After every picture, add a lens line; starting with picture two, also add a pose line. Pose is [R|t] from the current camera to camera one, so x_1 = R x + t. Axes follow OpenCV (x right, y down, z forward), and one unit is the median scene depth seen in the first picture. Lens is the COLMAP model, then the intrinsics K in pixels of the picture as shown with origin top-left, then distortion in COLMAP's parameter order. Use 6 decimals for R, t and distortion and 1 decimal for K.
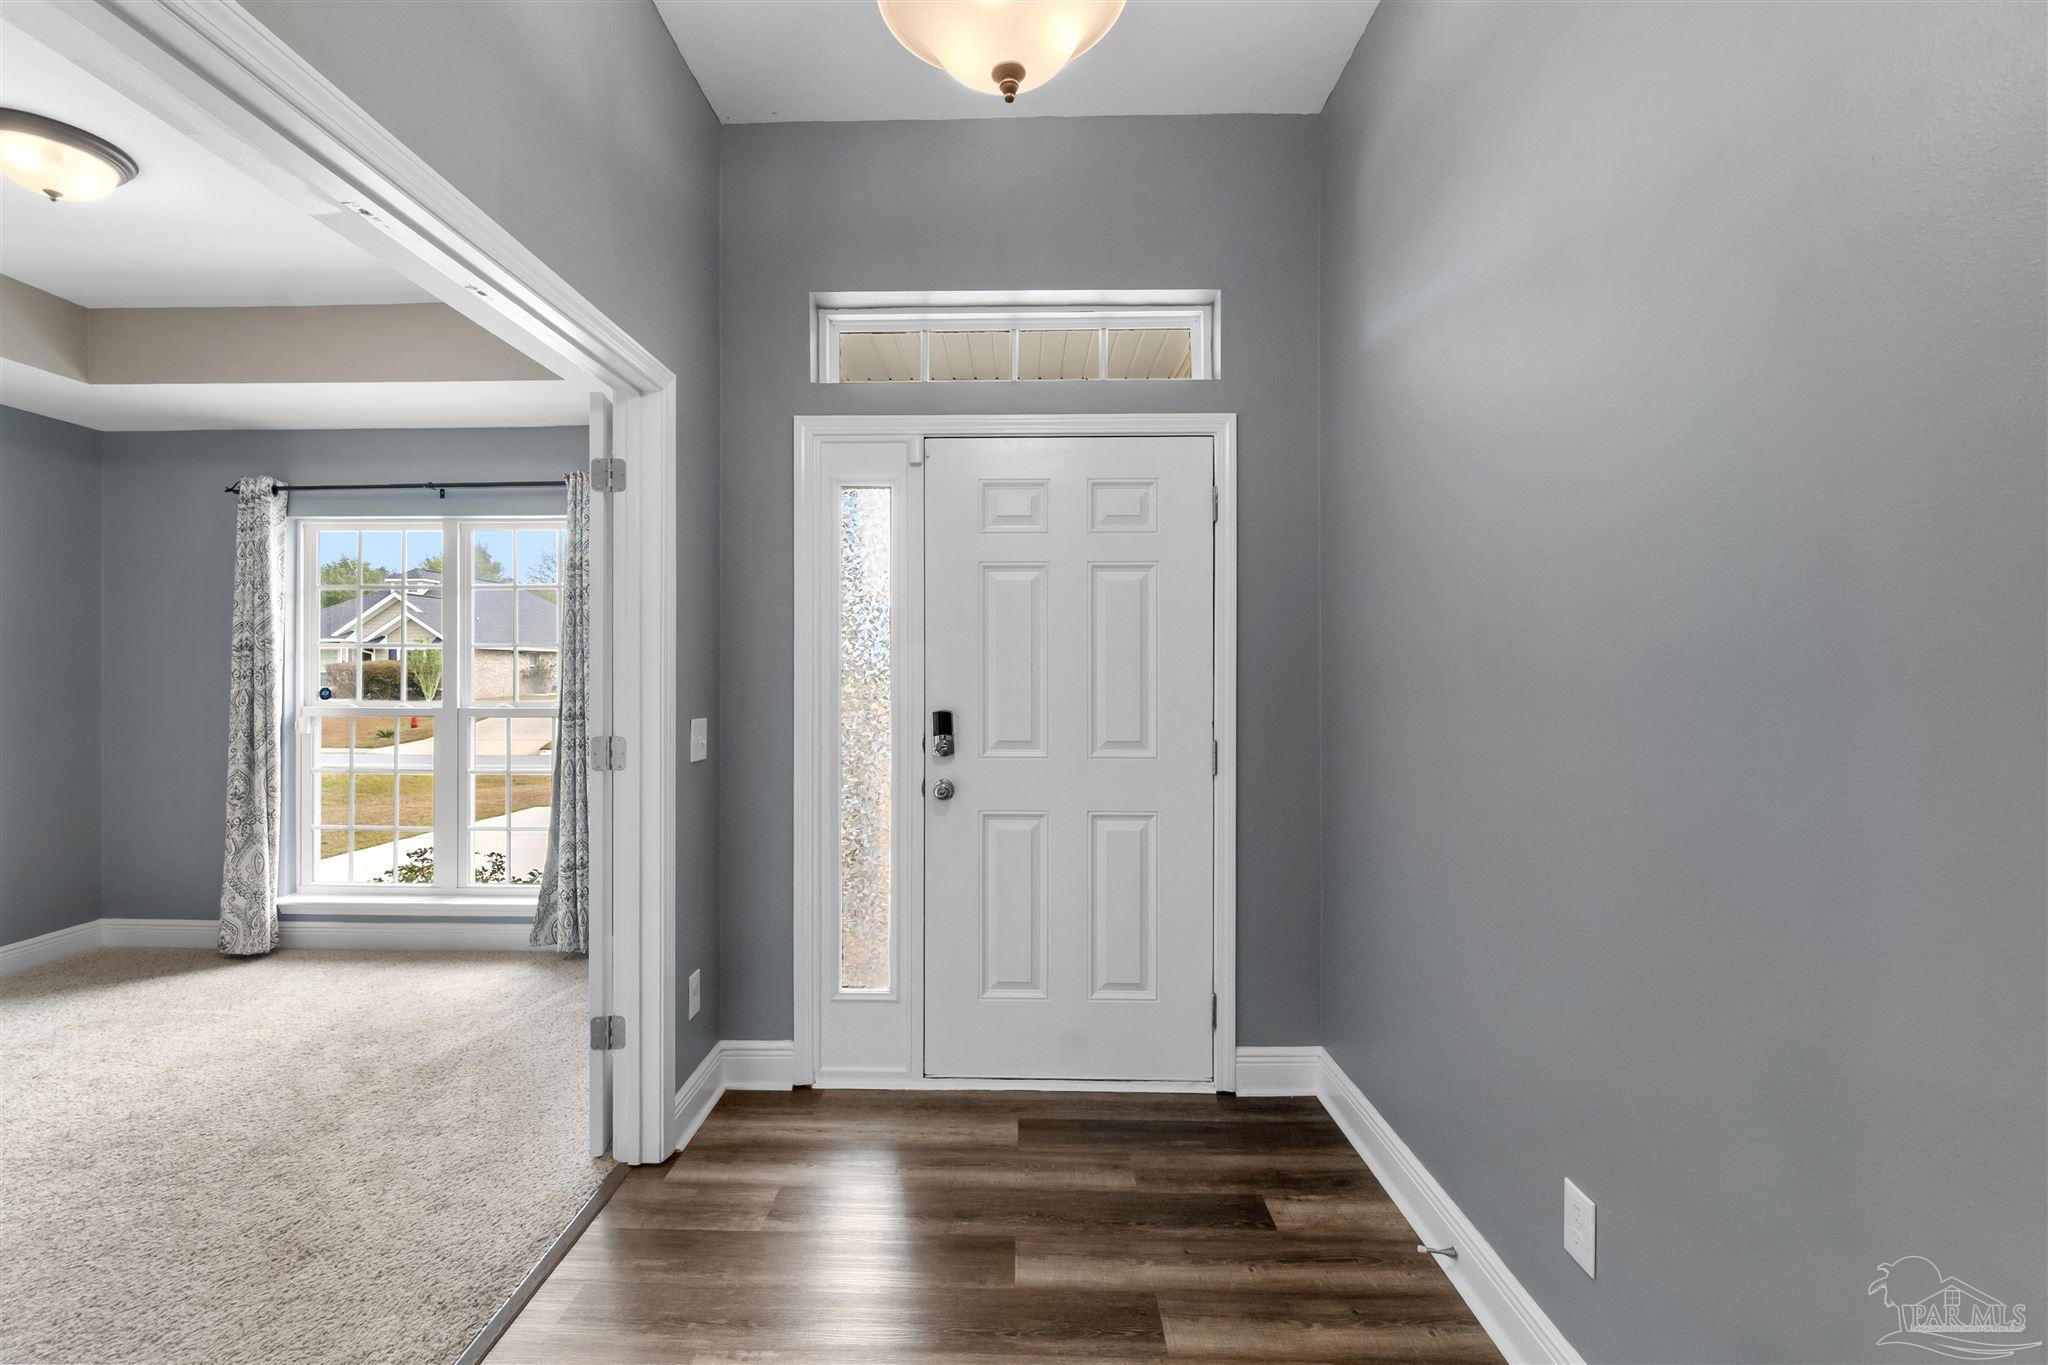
lens RADIAL K [[880.4, 0, 1003.0], [0, 880.4, 666.6], [0, 0, 1]] dist [-0.007065, 0.000317]
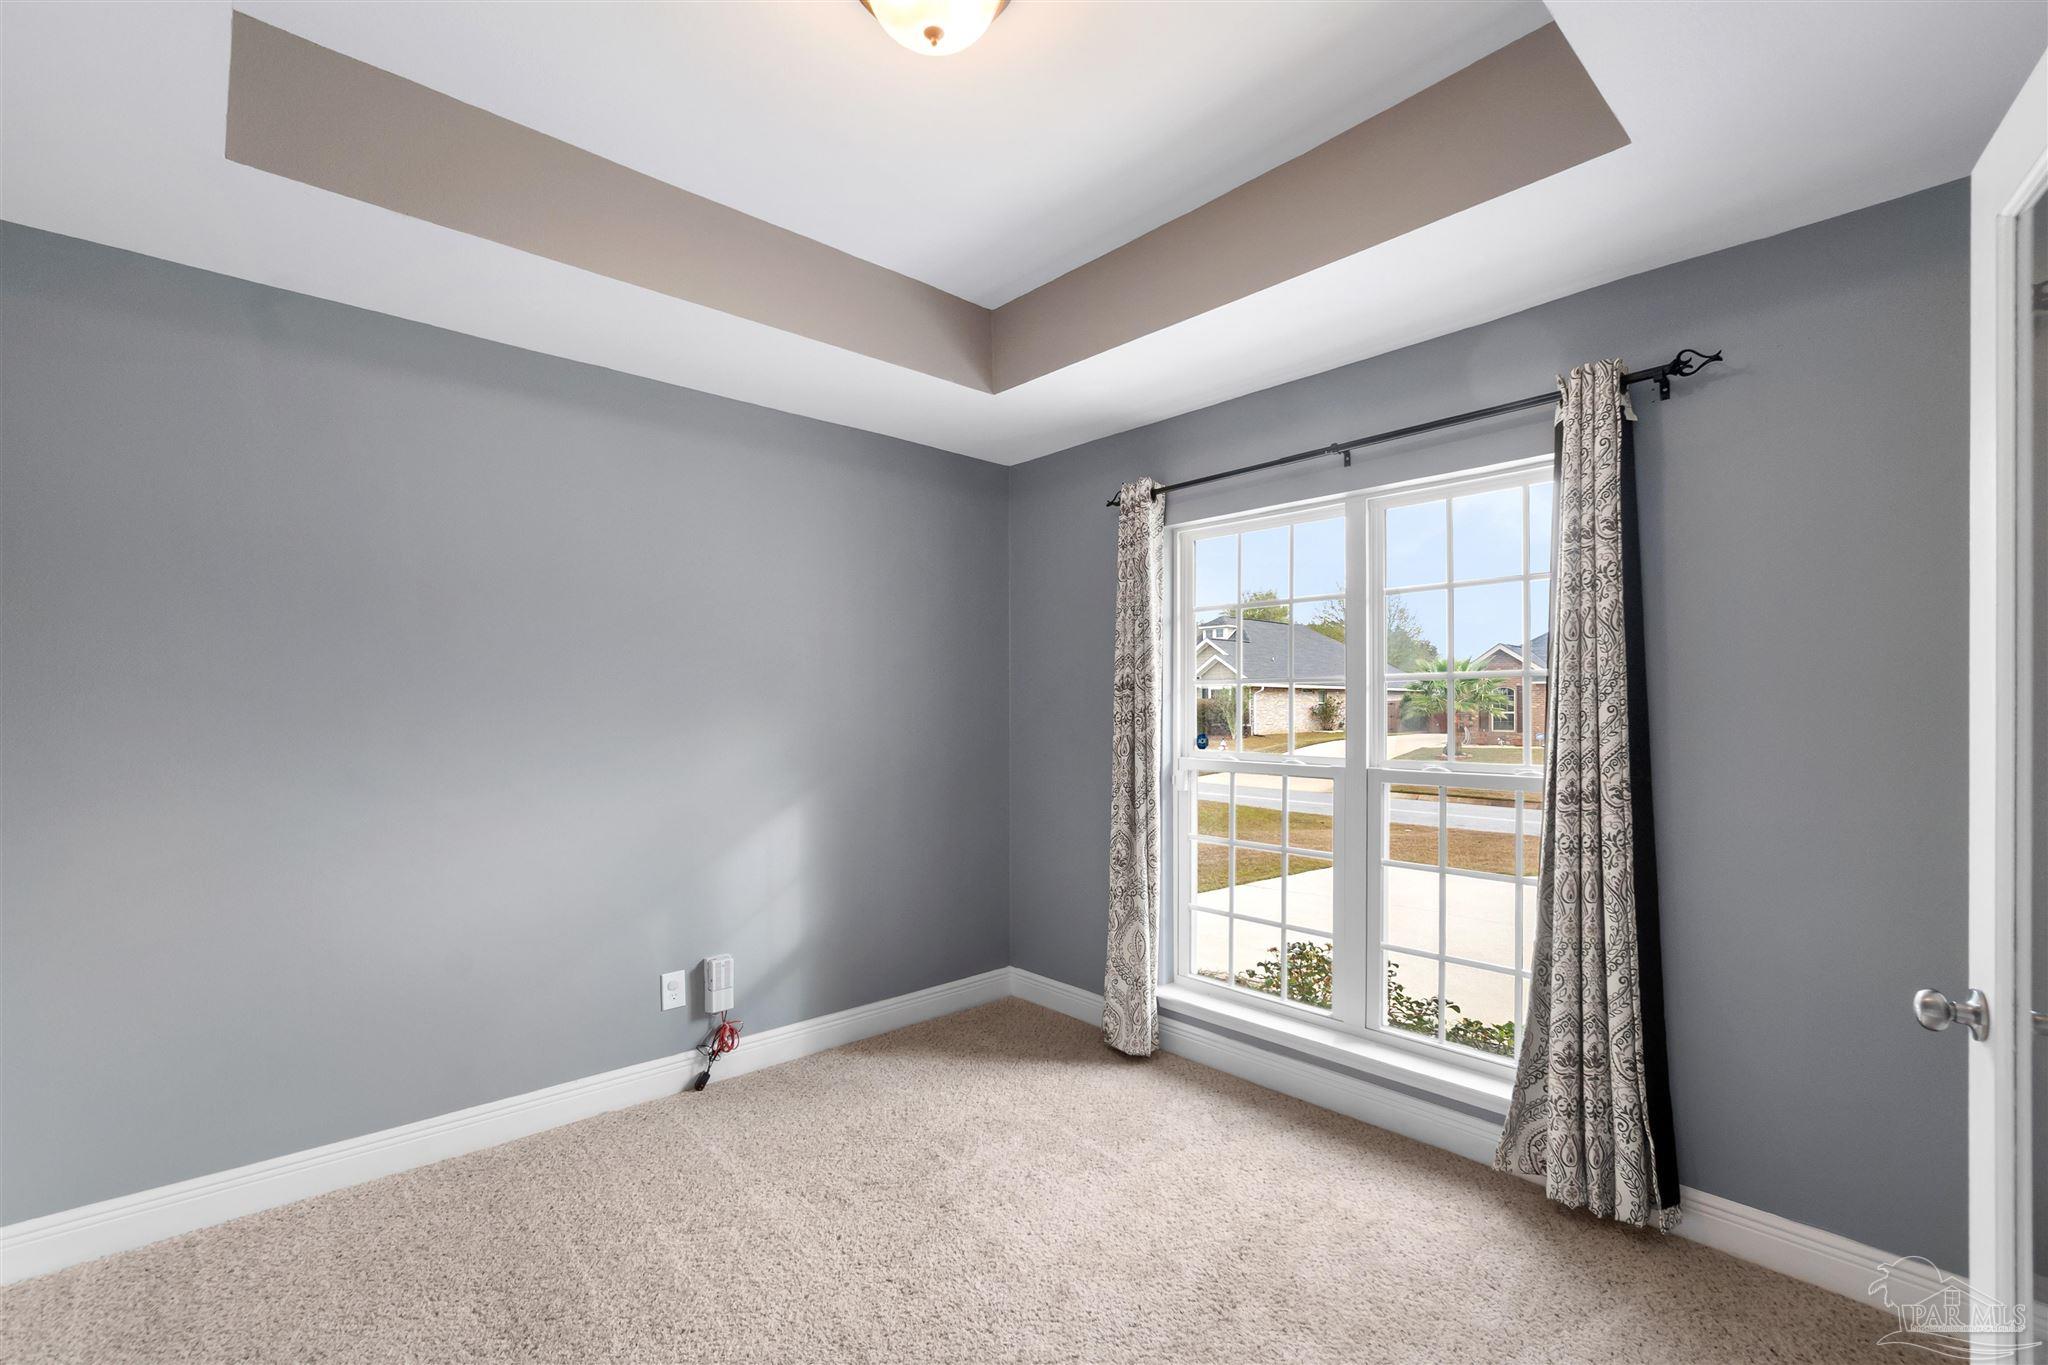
lens RADIAL K [[880.4, 0, 1016.7], [0, 880.4, 693.9], [0, 0, 1]] dist [-0.007065, 0.000317]
pose [[0.688953, -0.010654, -0.724727, -0.324042], [0.003239, 0.999927, -0.011621, -0.004714], [0.724799, 0.005659, 0.688938, 0.340178]]
